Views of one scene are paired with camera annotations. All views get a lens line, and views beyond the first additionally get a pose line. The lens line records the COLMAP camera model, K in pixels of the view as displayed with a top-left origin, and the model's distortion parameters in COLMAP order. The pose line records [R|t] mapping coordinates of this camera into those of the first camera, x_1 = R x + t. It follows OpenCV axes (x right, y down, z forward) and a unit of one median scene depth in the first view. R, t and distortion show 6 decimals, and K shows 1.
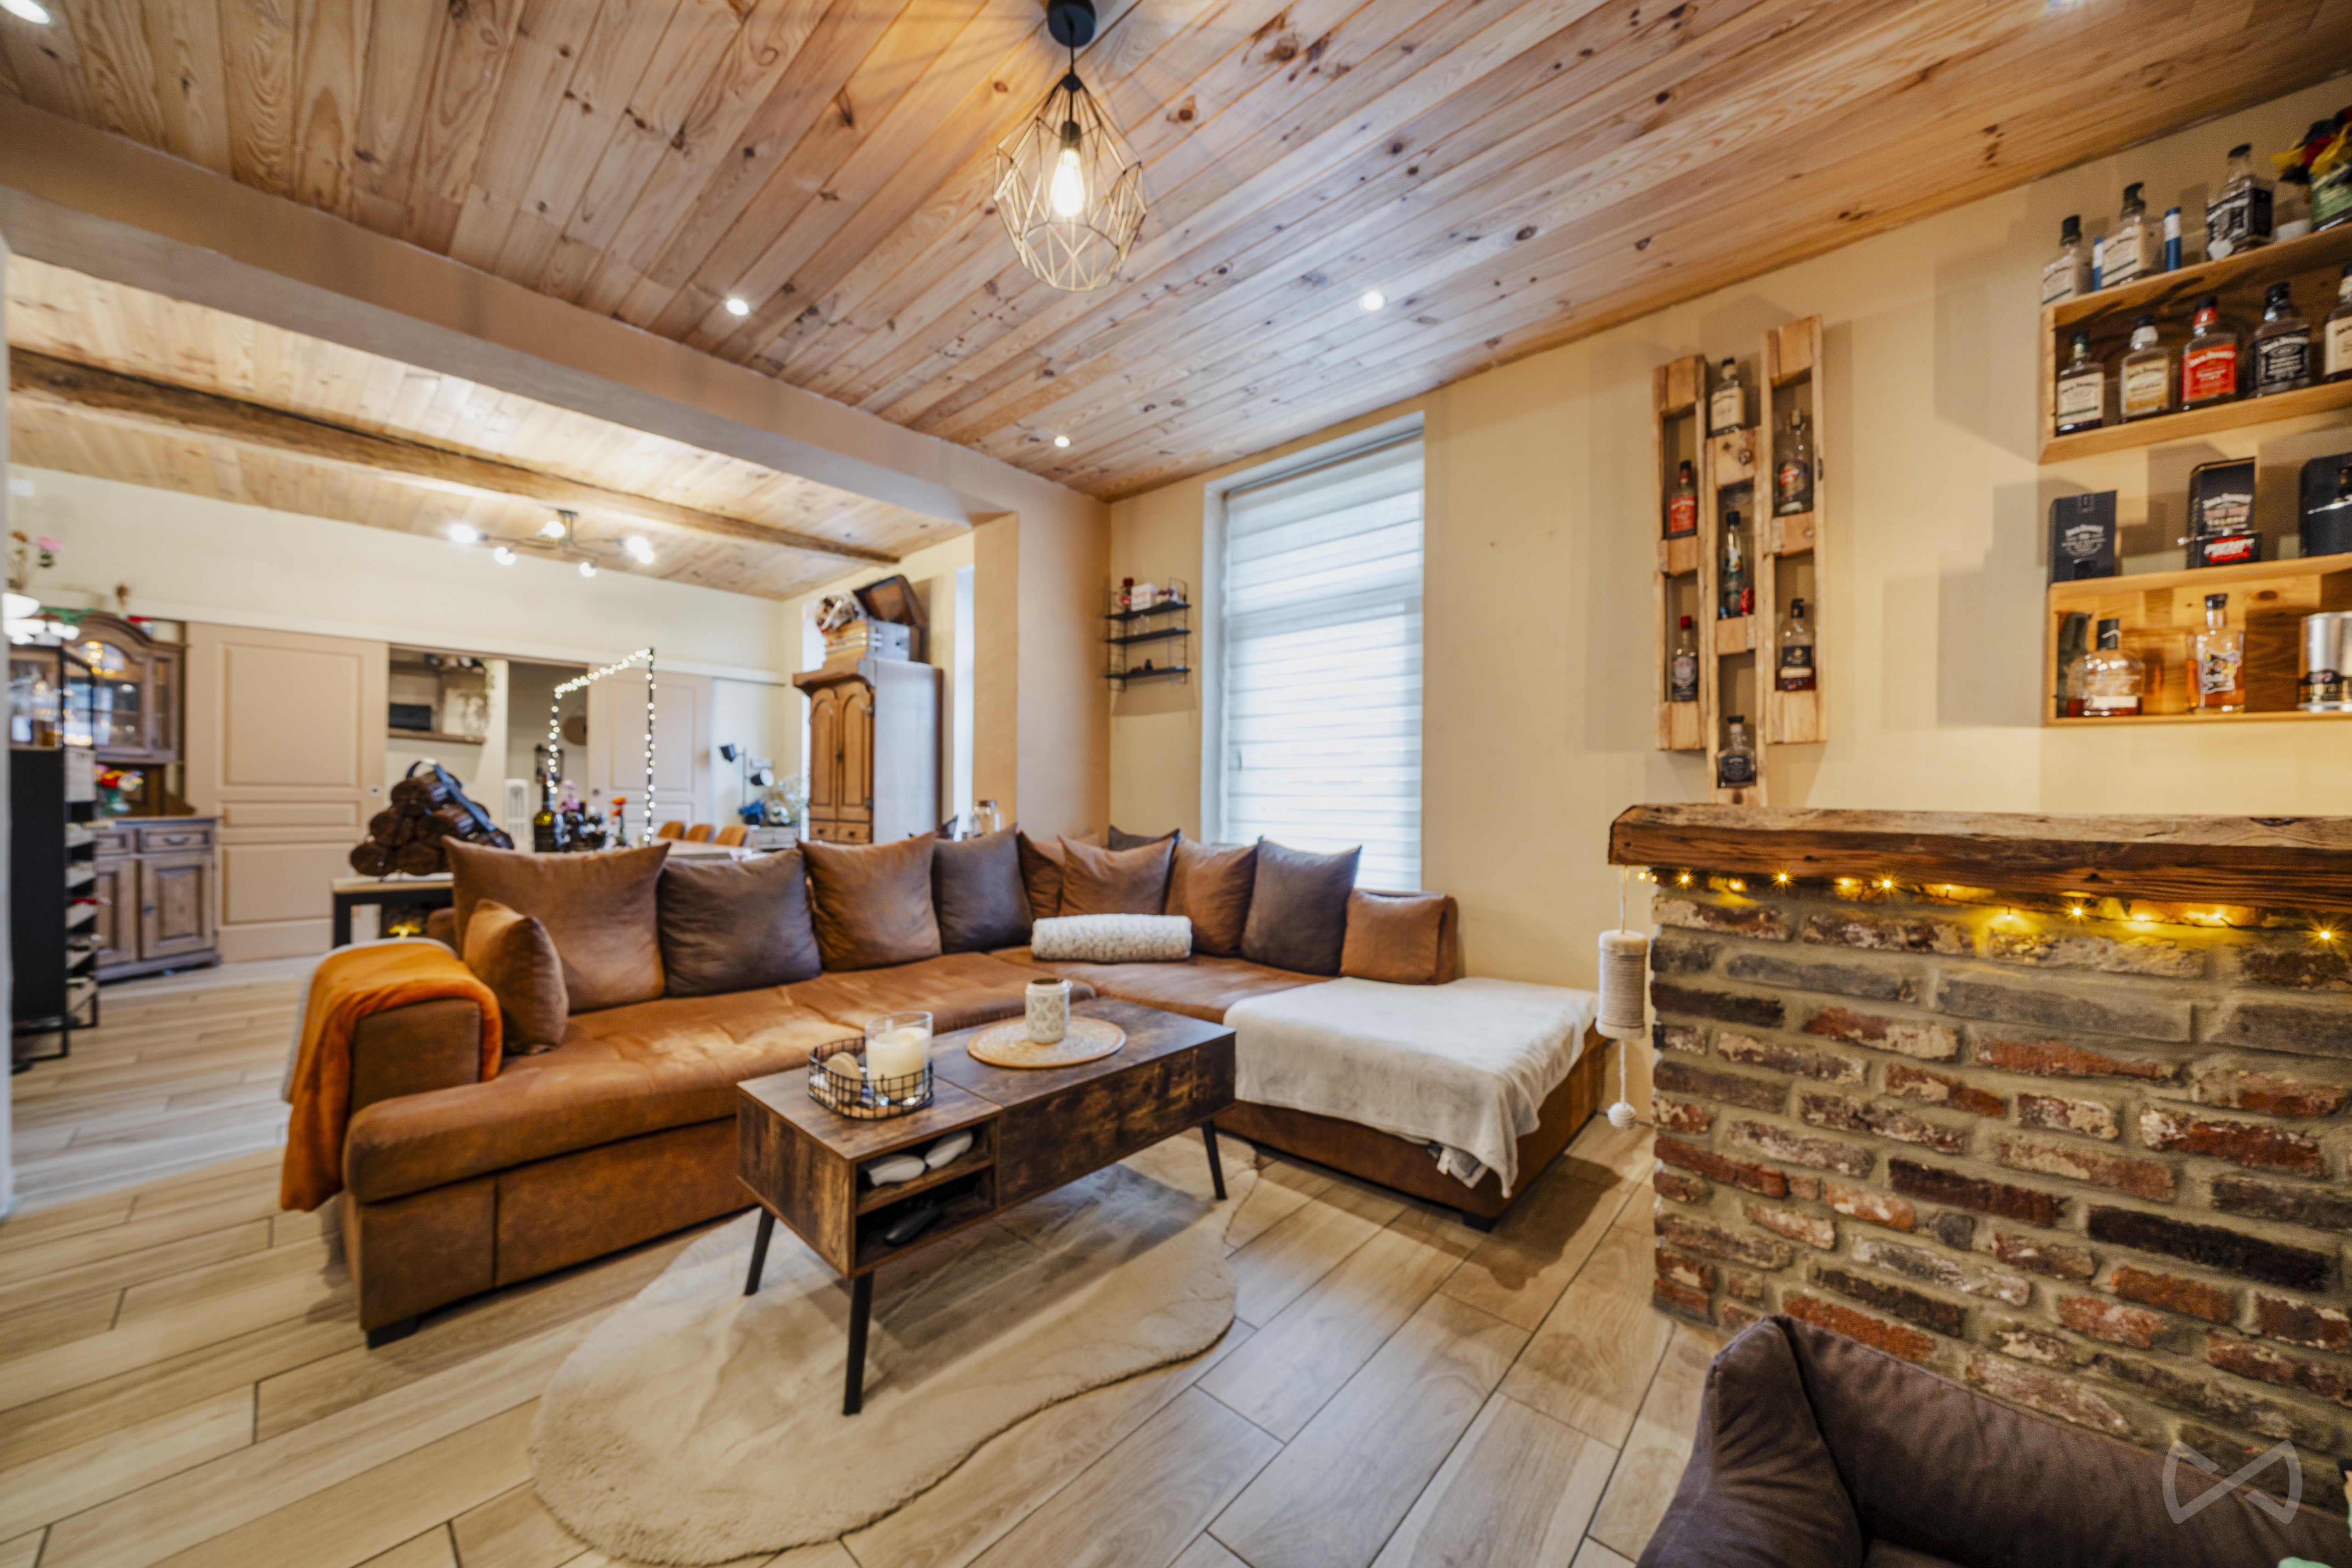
lens RADIAL K [[801.0, 0, 1194.5], [0, 801.0, 796.8], [0, 0, 1]] dist [-0.003627, -0.000131]
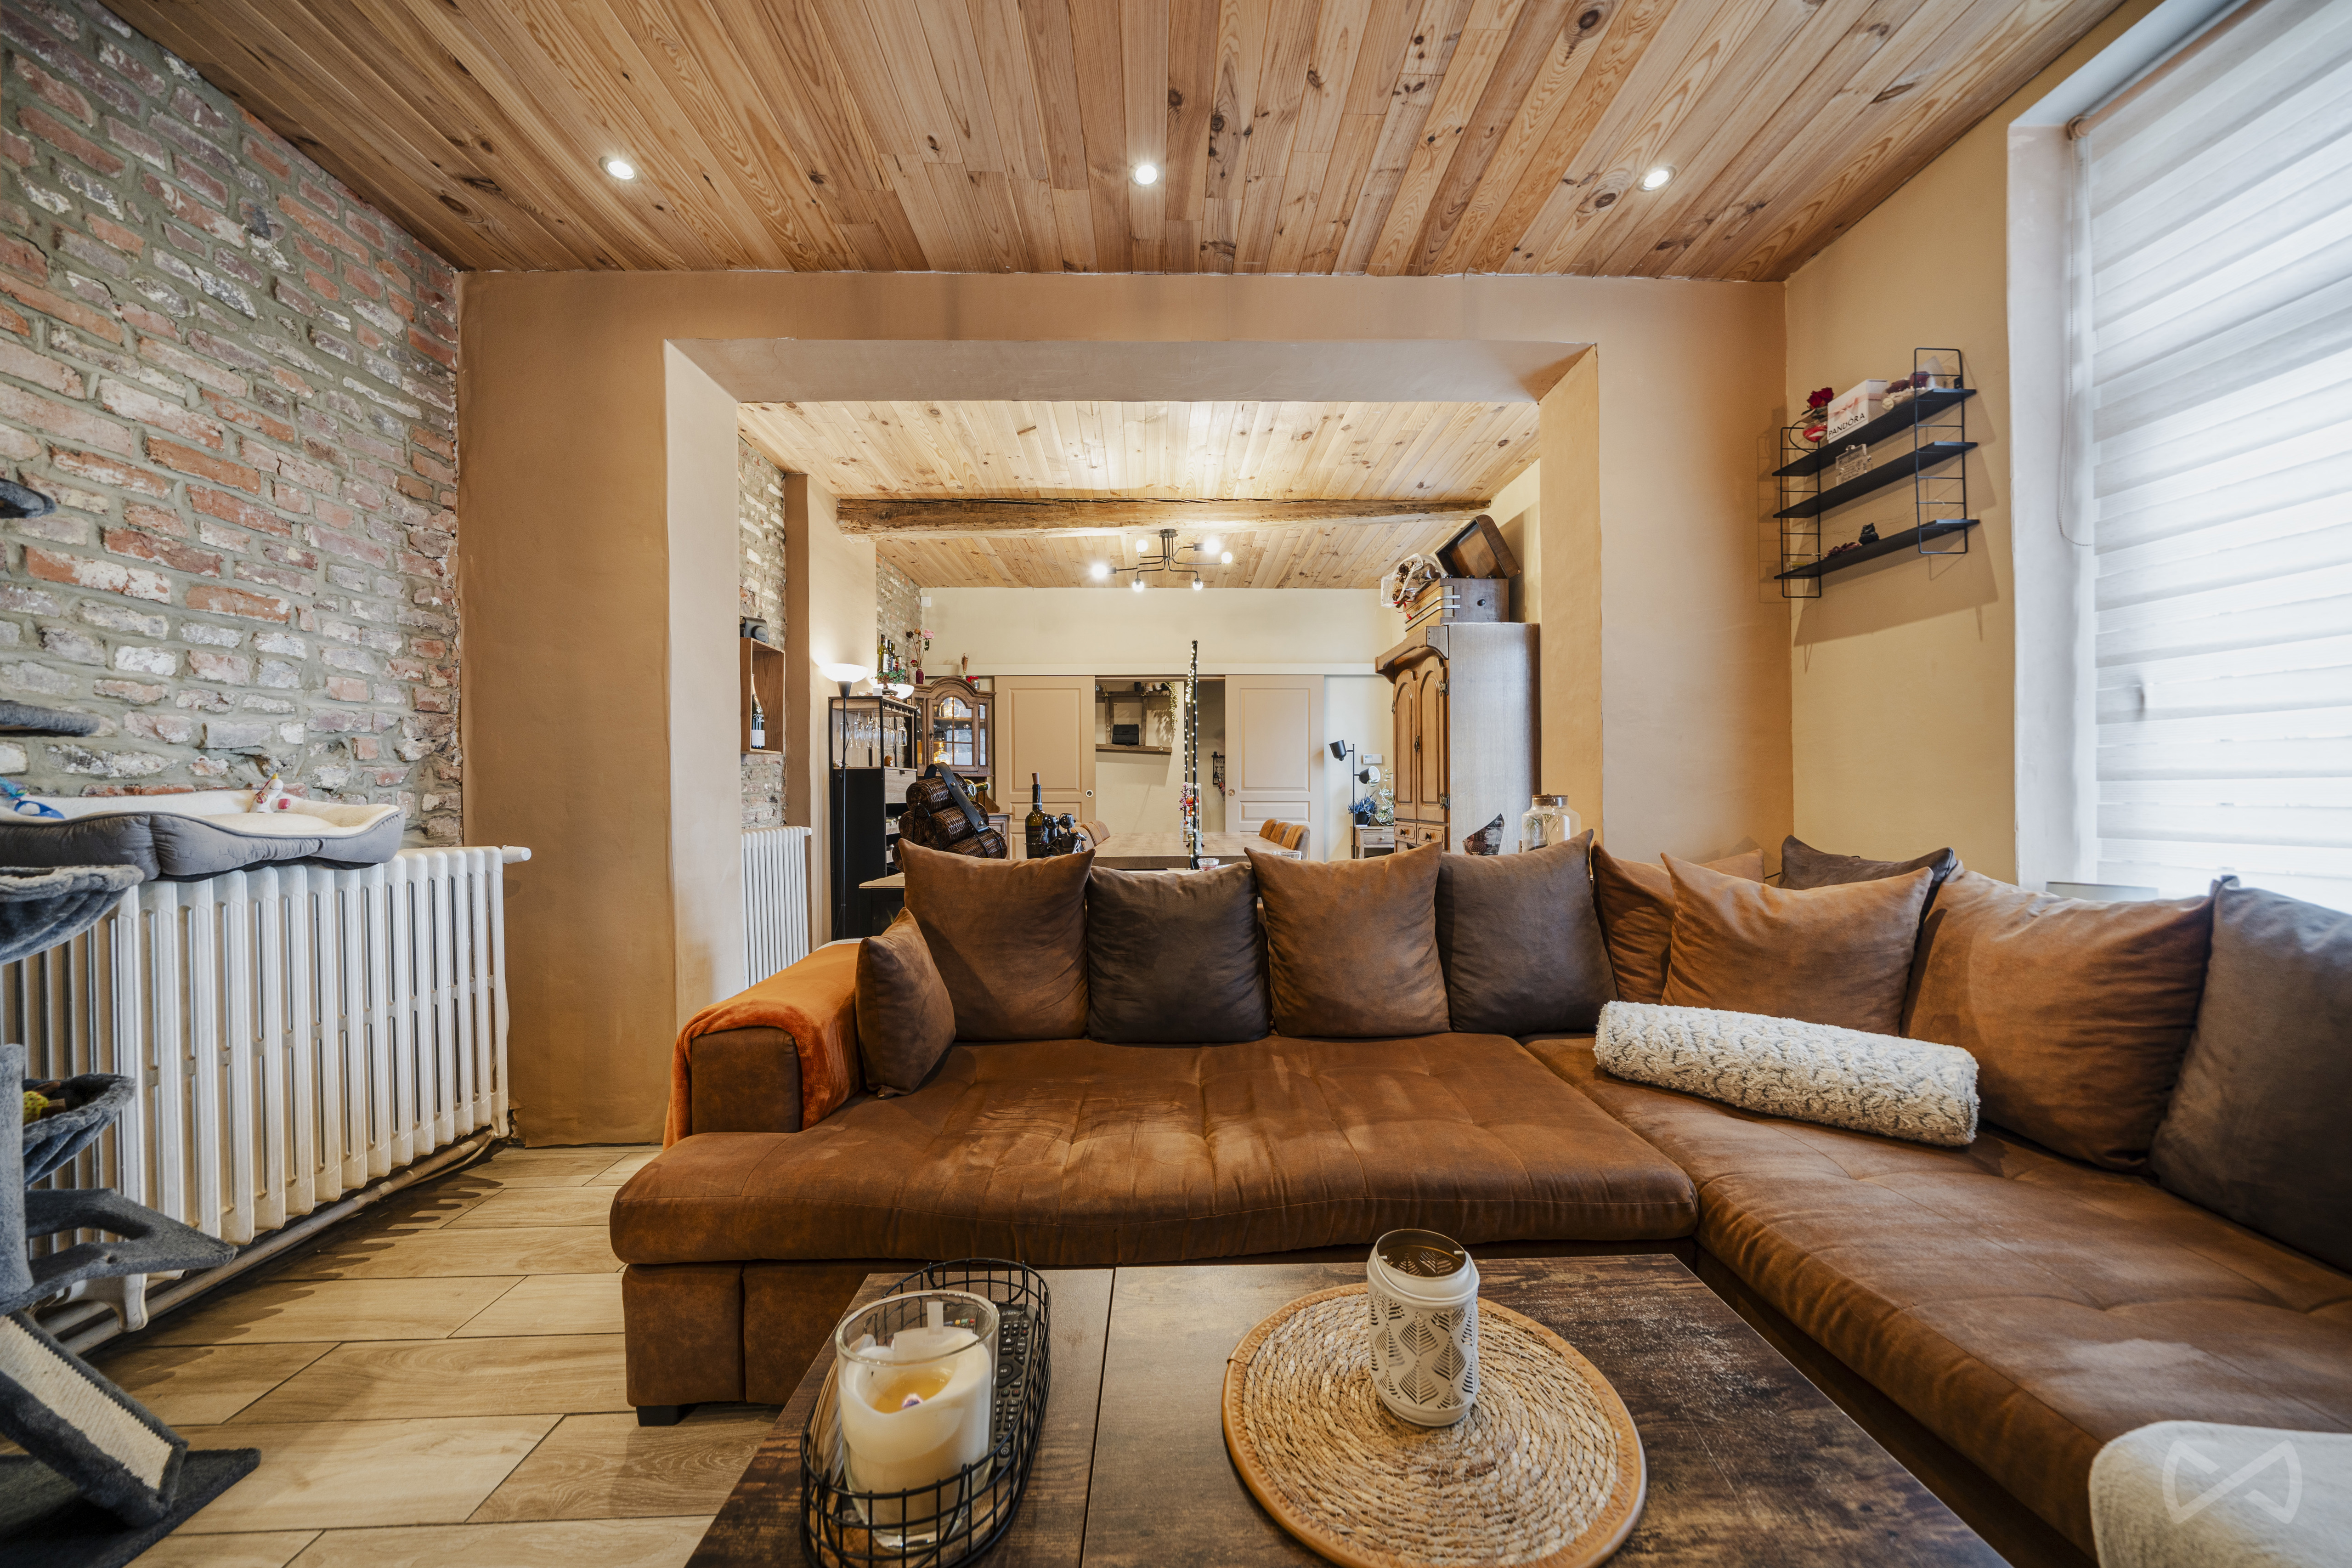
lens RADIAL K [[800.6, 0, 1187.4], [0, 800.6, 793.9], [0, 0, 1]] dist [-0.008722, -0.000279]
pose [[0.686889, -0.013574, -0.726635, 0.012524], [0.014509, 0.999882, -0.004964, 0.002377], [0.726617, -0.007133, 0.687006, 0.319136]]
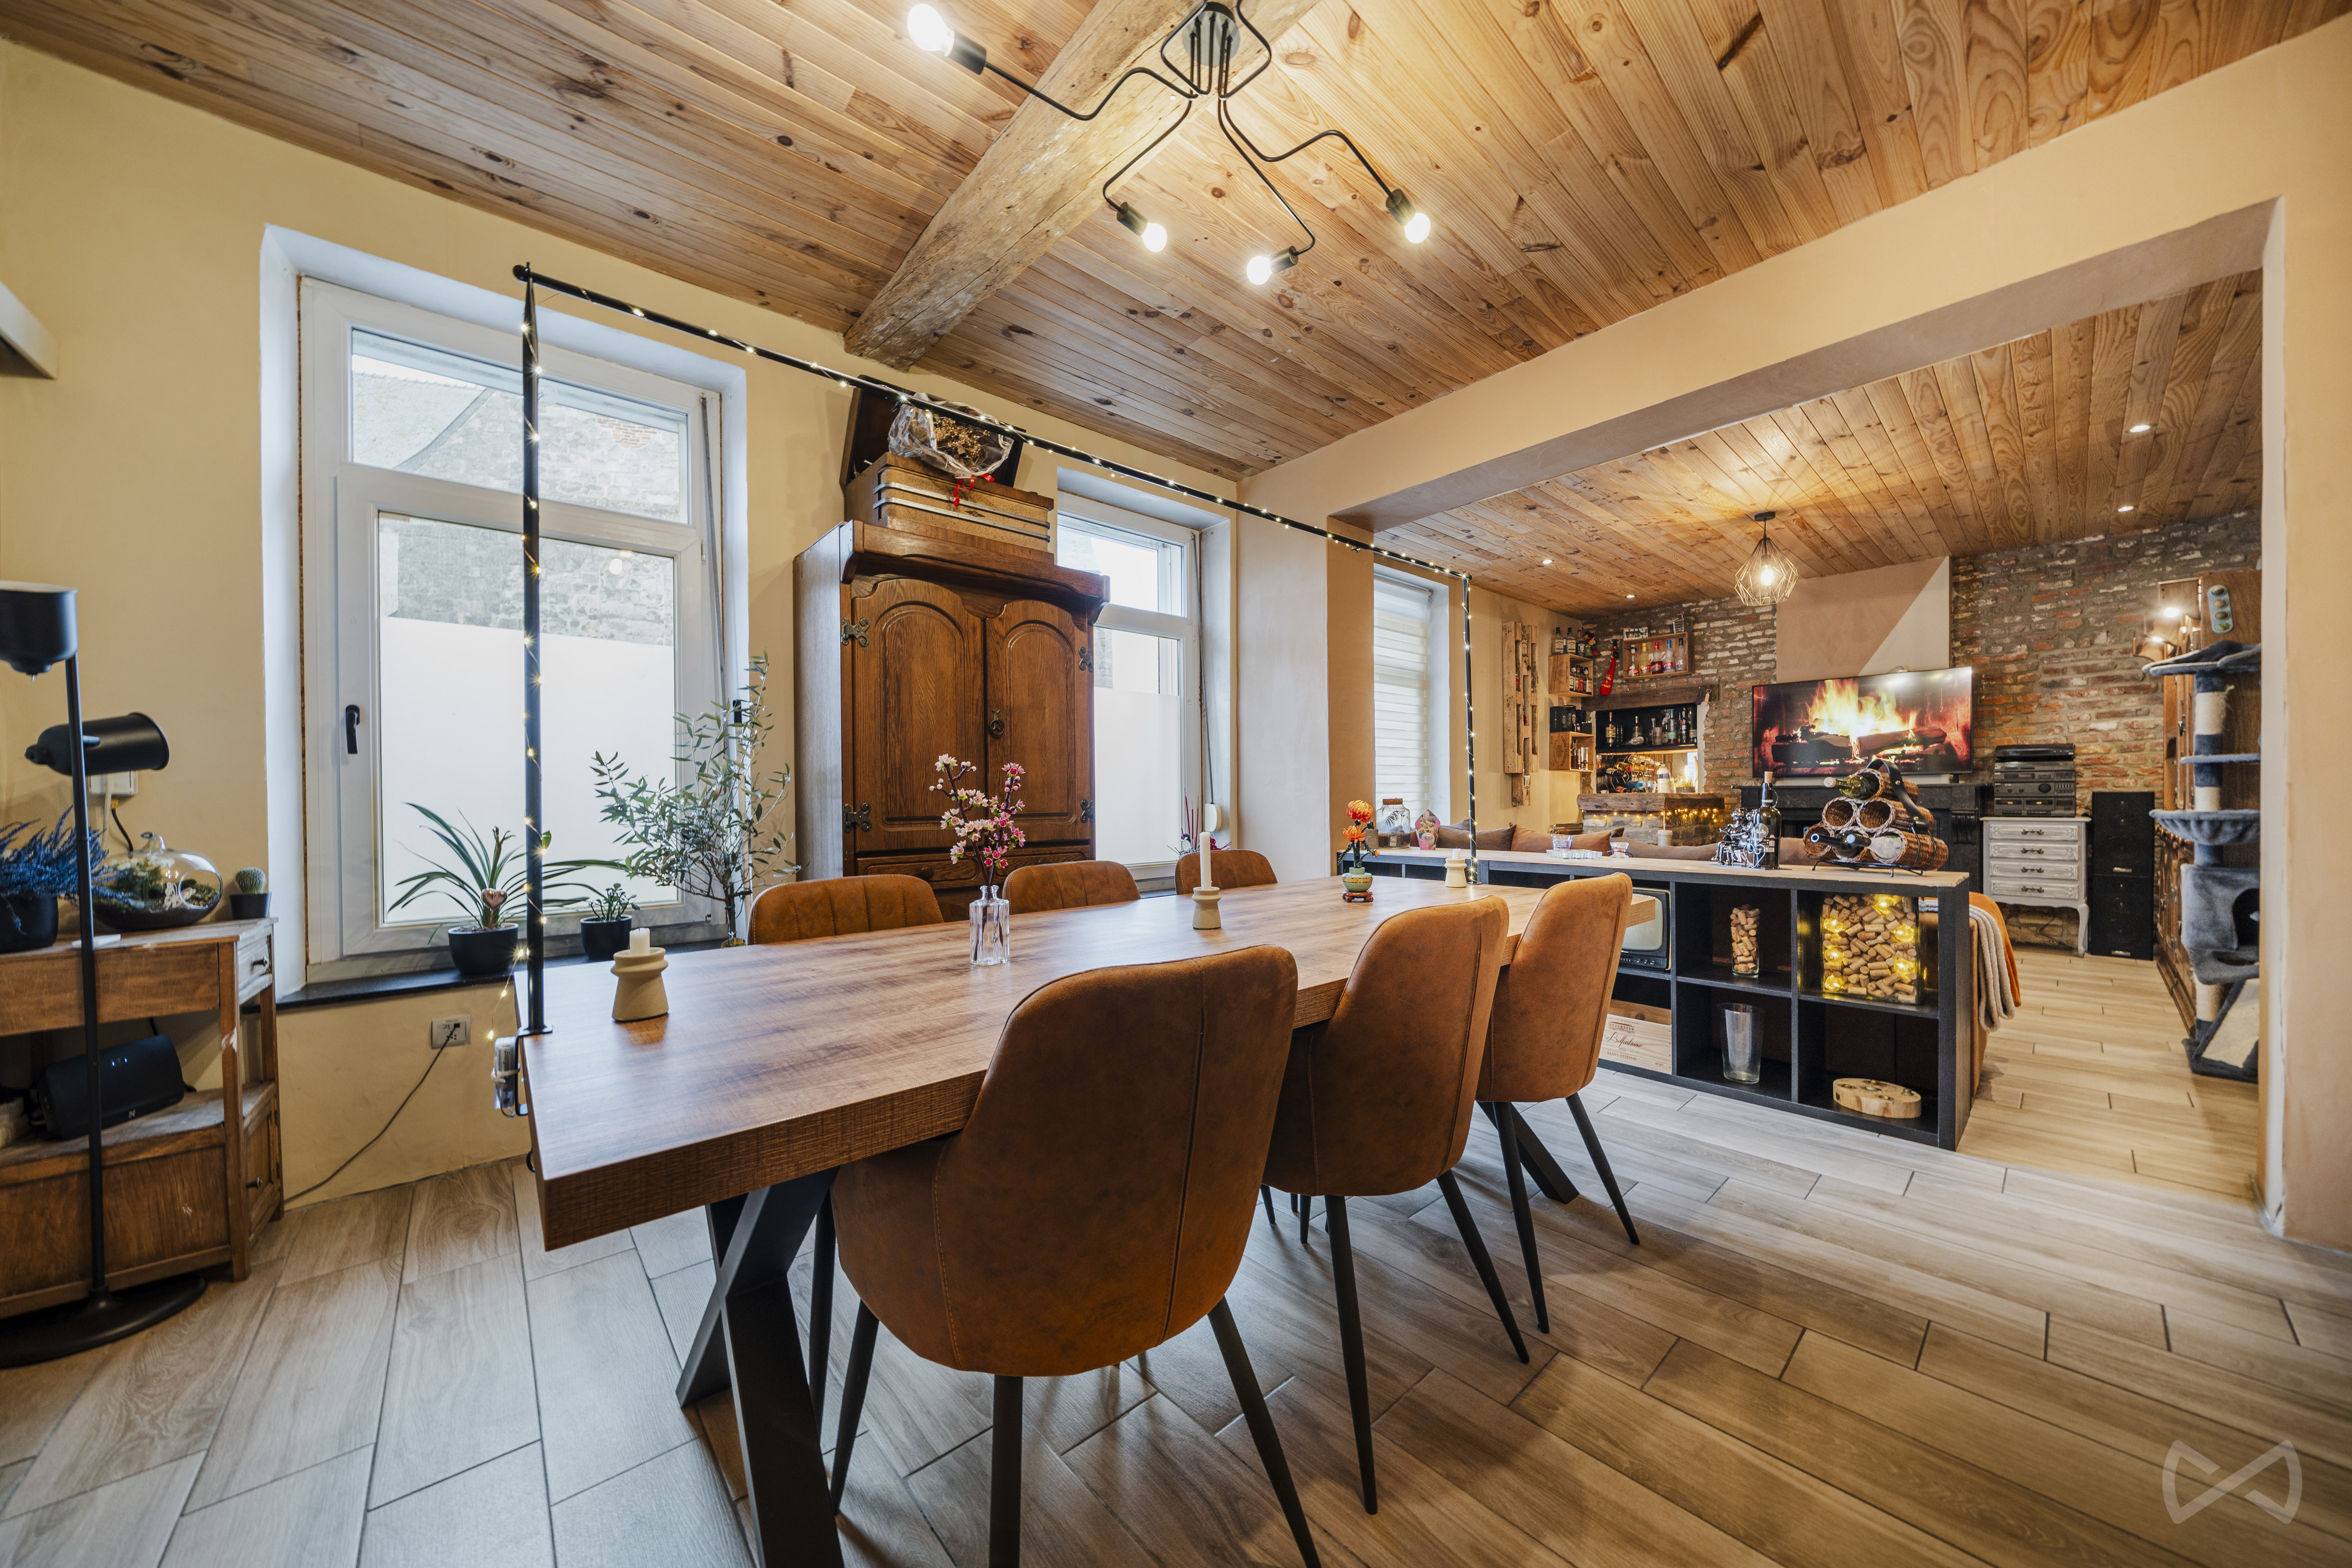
lens RADIAL K [[800.6, 0, 1187.4], [0, 800.6, 793.9], [0, 0, 1]] dist [-0.008722, -0.000279]
pose [[0.117308, -0.006982, 0.993071, -1.286806], [0.009484, 0.999938, 0.005910, -0.009405], [-0.993050, 0.008725, 0.117367, 1.086466]]
